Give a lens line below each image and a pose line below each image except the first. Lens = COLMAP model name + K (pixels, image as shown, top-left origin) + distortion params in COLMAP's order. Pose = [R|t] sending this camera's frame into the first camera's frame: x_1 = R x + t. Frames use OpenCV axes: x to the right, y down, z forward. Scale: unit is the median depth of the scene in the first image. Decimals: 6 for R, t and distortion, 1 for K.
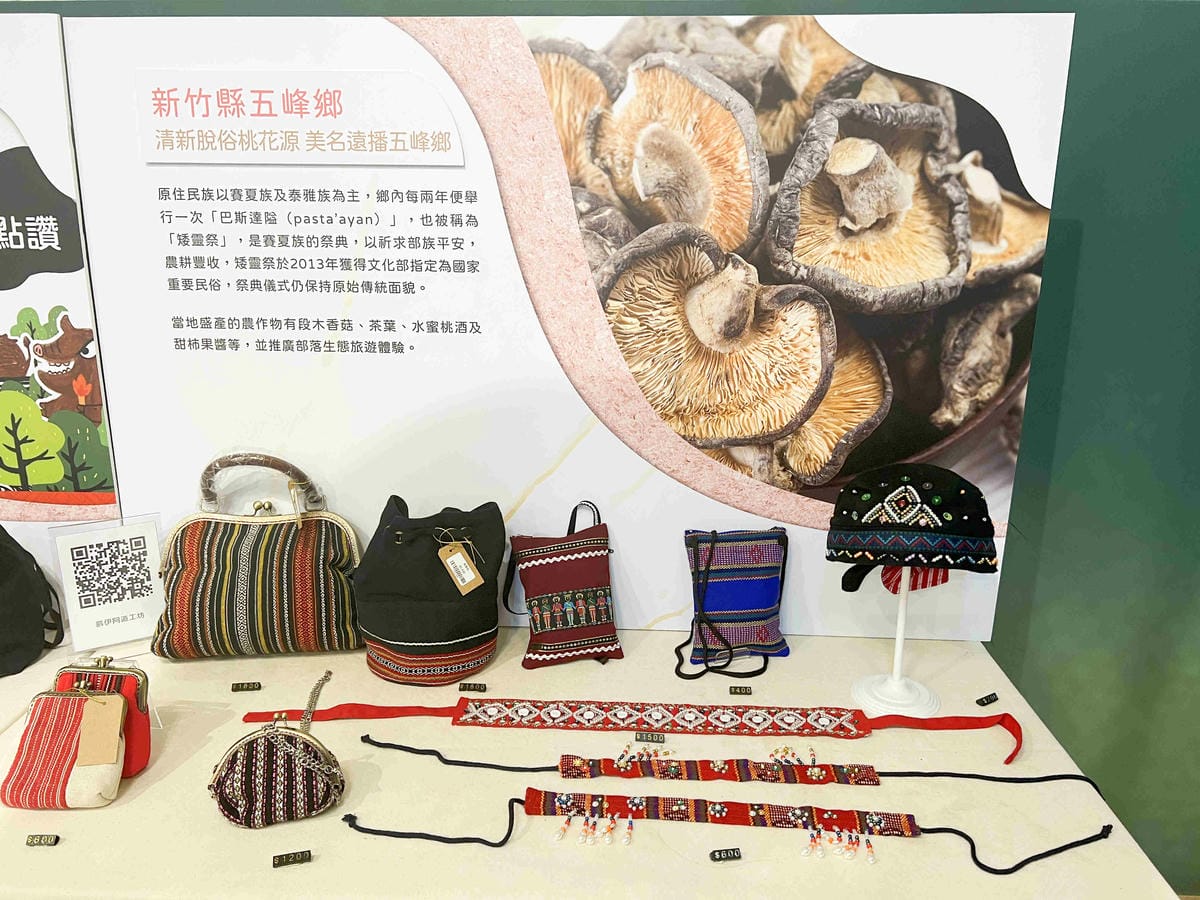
lens RADIAL K [[907.5, 0, 599.9], [0, 907.5, 459.3], [0, 0, 1]] dist [0.033576, -0.027564]
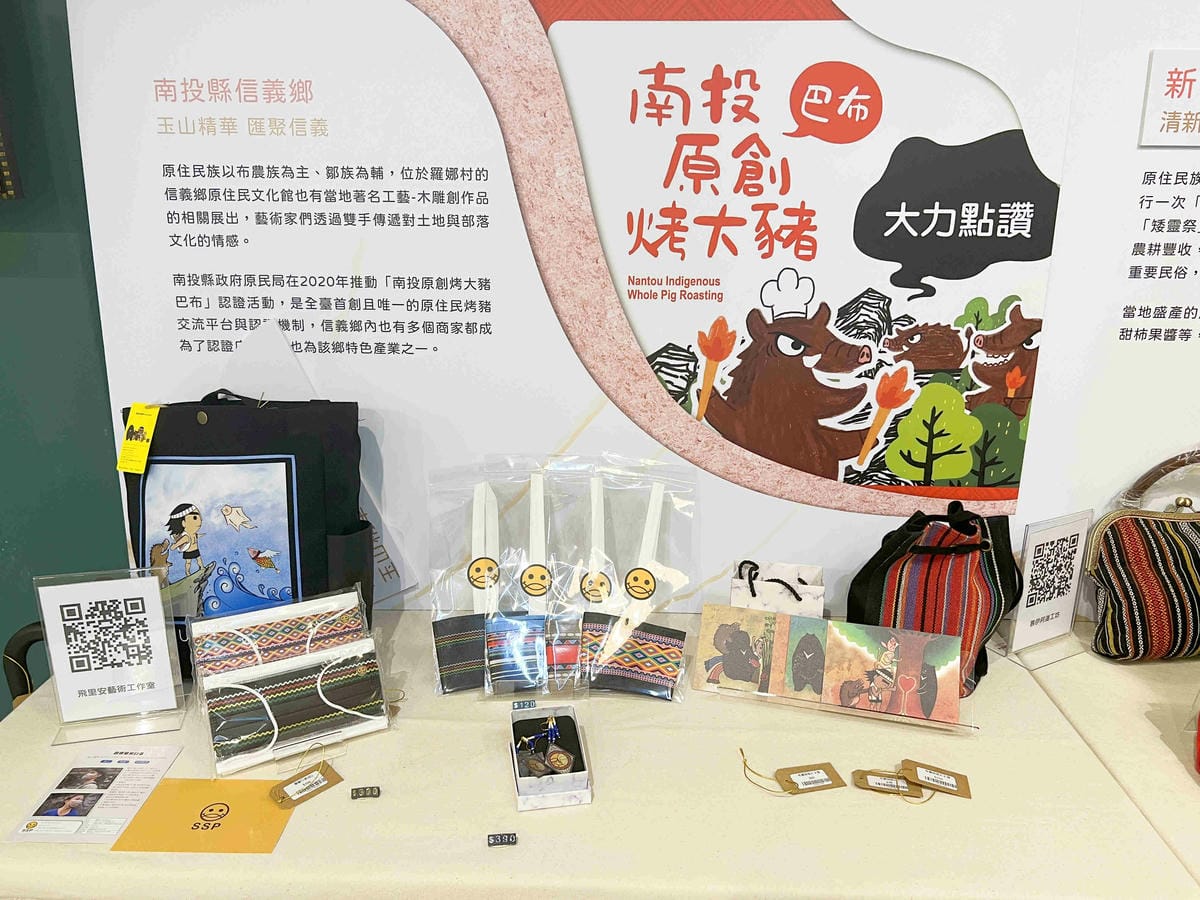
lens RADIAL K [[907.5, 0, 591.7], [0, 907.5, 451.0], [0, 0, 1]] dist [0.033576, -0.027564]
pose [[0.999867, -0.002627, 0.016089, -1.010901], [0.002396, 0.999894, 0.014379, -0.017561], [-0.016125, -0.014338, 0.999767, 0.039450]]
